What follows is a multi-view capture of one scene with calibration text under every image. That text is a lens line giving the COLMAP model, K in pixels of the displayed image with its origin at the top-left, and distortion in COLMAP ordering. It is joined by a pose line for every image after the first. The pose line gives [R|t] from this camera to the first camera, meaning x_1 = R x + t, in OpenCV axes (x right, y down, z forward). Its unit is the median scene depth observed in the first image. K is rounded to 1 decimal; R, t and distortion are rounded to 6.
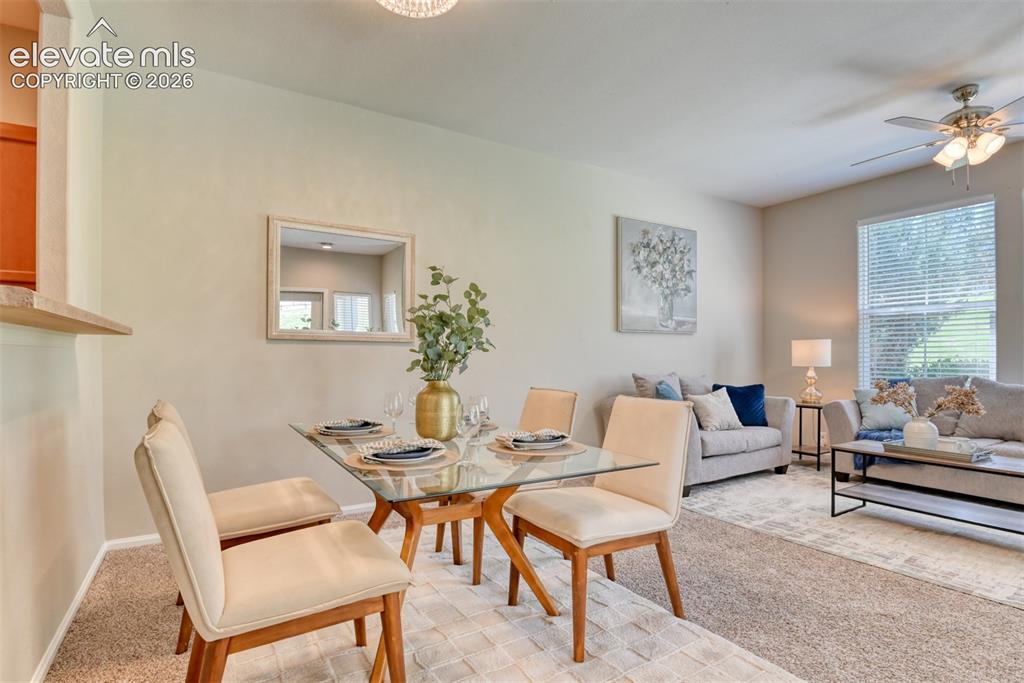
lens RADIAL K [[502.2, 0, 504.0], [0, 502.2, 358.7], [0, 0, 1]] dist [-0.028561, -0.003329]
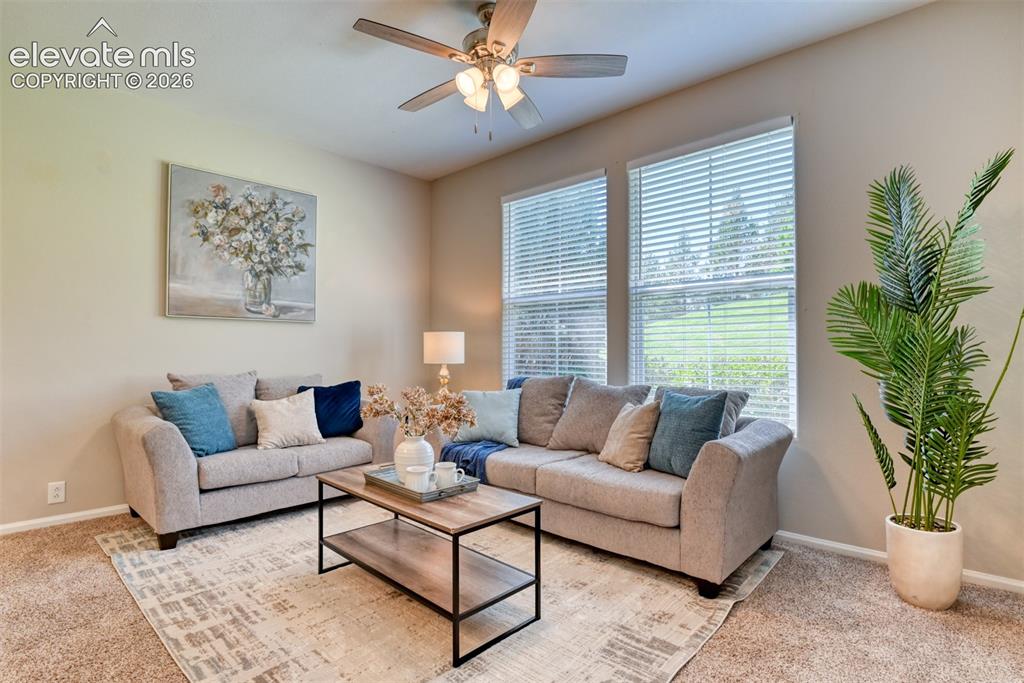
lens RADIAL K [[502.2, 0, 509.1], [0, 502.2, 344.3], [0, 0, 1]] dist [-0.028561, -0.003329]
pose [[0.960778, 0.008307, 0.277195, 0.500030], [-0.004242, 0.999875, -0.015262, -0.004466], [-0.277287, 0.013488, 0.960693, 0.149452]]
